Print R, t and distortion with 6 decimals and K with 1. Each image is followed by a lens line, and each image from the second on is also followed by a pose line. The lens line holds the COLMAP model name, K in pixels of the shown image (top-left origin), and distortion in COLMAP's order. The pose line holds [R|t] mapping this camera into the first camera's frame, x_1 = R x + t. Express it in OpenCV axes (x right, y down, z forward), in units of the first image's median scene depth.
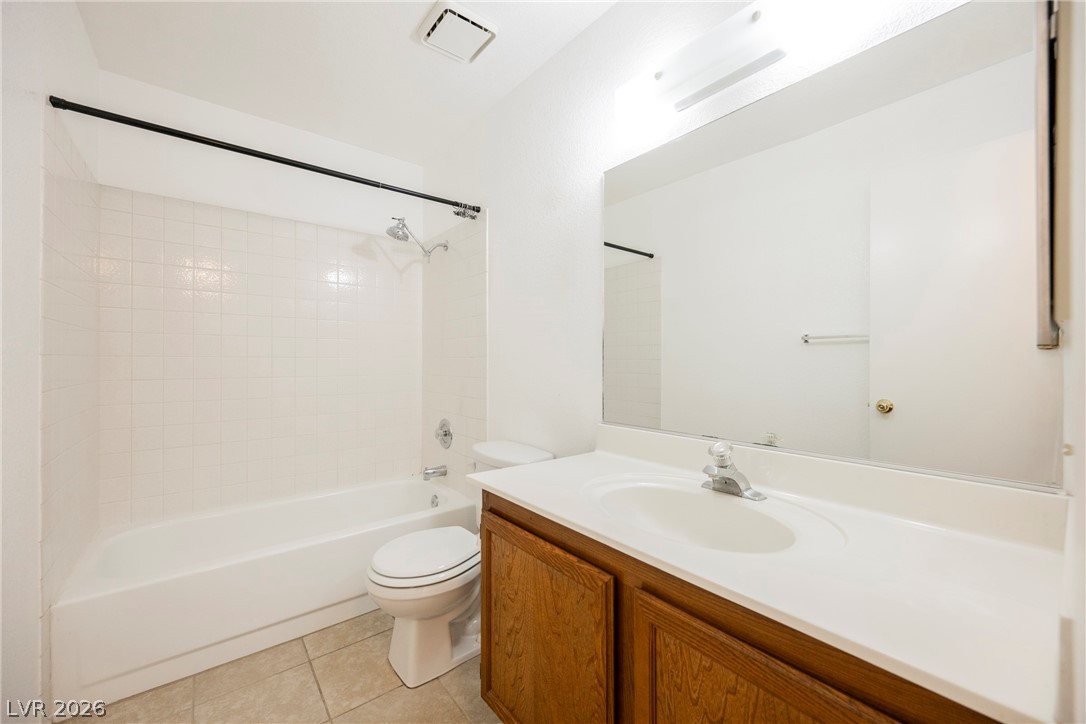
lens RADIAL K [[423.2, 0, 544.6], [0, 423.2, 361.6], [0, 0, 1]] dist [-0.001301, -0.000024]
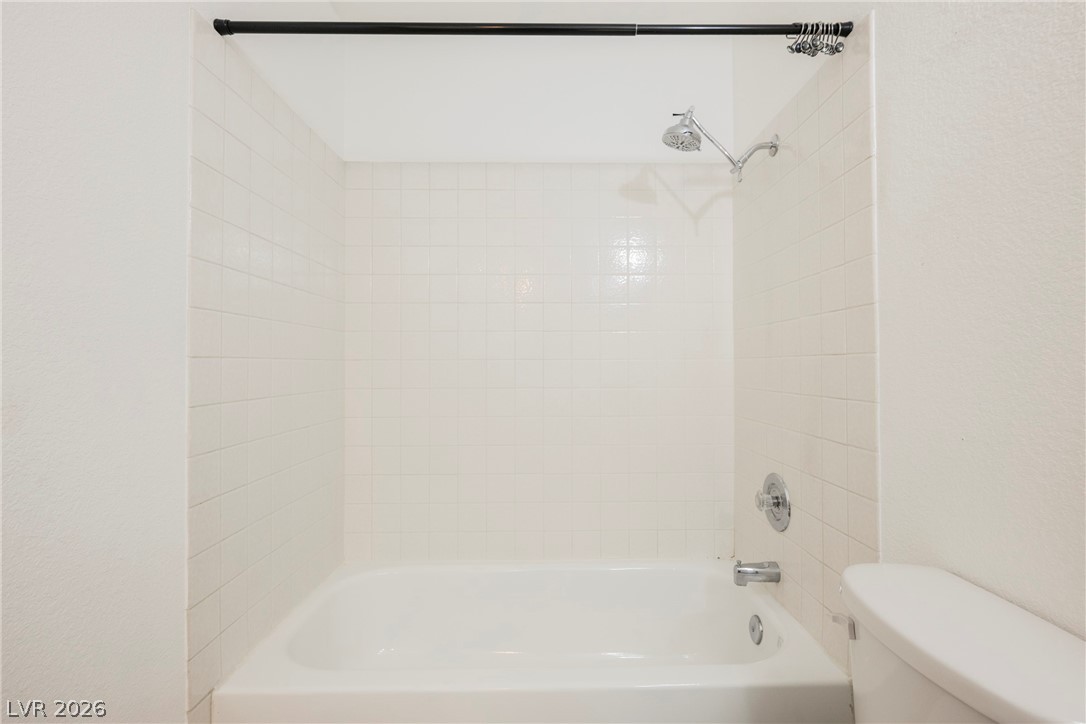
lens RADIAL K [[511.8, 0, 545.2], [0, 511.8, 356.3], [0, 0, 1]] dist [0.002348, 0.000159]
pose [[0.787083, -0.012701, -0.616716, -0.067903], [0.001514, 0.999825, -0.018659, 0.000307], [0.616845, 0.013753, 0.786965, 0.327291]]
